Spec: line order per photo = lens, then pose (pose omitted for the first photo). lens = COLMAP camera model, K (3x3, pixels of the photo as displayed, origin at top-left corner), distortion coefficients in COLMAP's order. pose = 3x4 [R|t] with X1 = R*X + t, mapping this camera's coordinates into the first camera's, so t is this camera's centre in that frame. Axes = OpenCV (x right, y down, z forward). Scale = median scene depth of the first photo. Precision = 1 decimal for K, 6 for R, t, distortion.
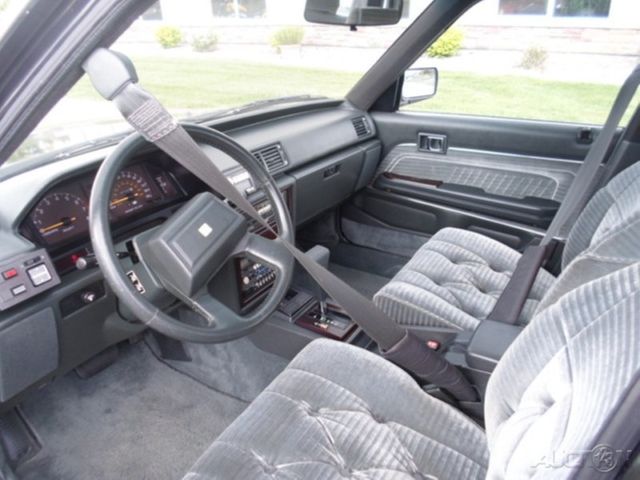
lens RADIAL K [[504.5, 0, 320.0], [0, 504.5, 240.0], [0, 0, 1]] dist [-0.036425, 0.011572]
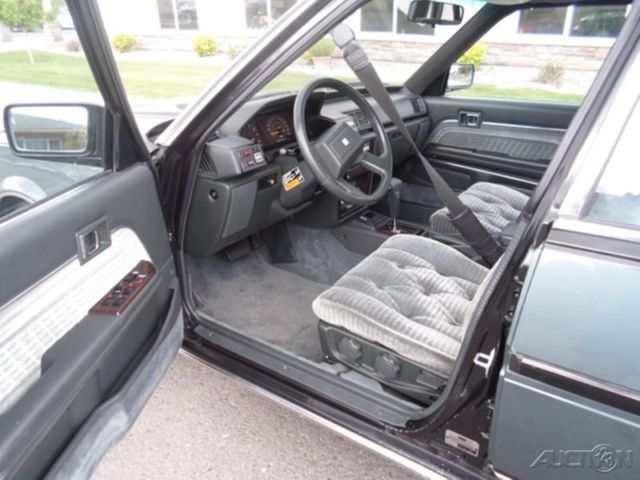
lens RADIAL K [[515.9, 0, 320.0], [0, 515.9, 240.0], [0, 0, 1]] dist [-0.012823, -0.012611]
pose [[0.999320, 0.033834, -0.014679, -0.143880], [-0.034372, 0.998684, -0.038056, 0.193205], [0.013372, 0.038534, 0.999168, -0.358306]]
